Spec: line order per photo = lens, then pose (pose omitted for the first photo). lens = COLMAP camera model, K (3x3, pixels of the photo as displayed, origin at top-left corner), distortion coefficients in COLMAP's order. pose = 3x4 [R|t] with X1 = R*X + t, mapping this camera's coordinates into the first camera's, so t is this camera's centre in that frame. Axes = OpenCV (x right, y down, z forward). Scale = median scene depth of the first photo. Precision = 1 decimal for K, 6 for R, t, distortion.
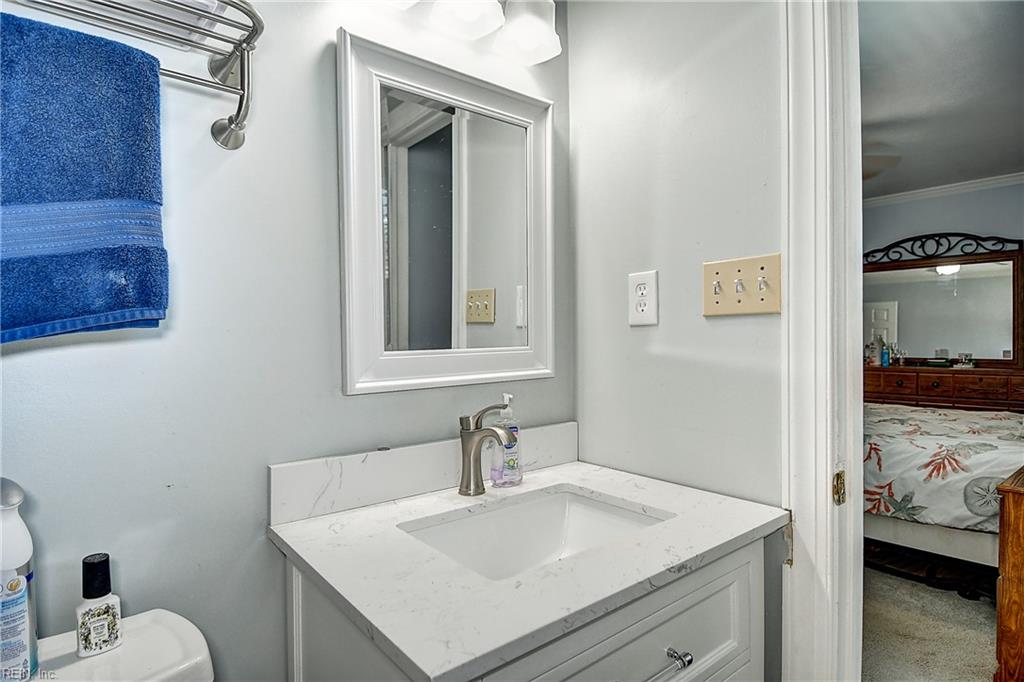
lens RADIAL K [[536.3, 0, 512.0], [0, 536.3, 341.0], [0, 0, 1]] dist [0.065458, -0.072884]
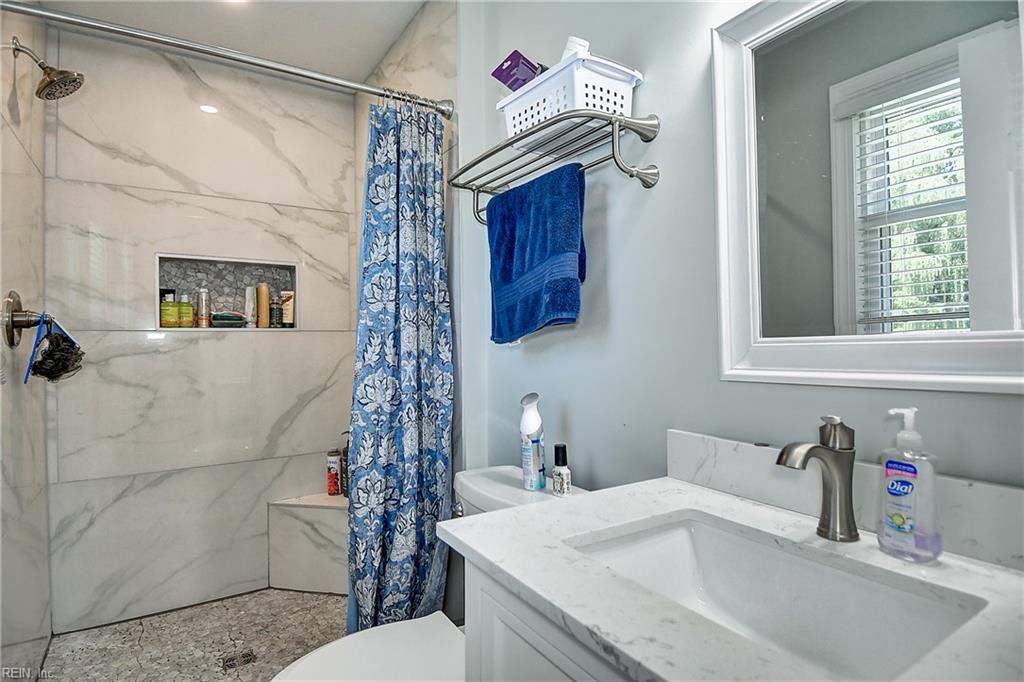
lens RADIAL K [[536.3, 0, 512.0], [0, 536.3, 341.0], [0, 0, 1]] dist [0.065458, -0.072884]
pose [[-0.128775, 0.007147, -0.991648, 0.769572], [0.011315, 0.999920, 0.005737, 0.015272], [0.991609, -0.010482, -0.128846, 0.740041]]
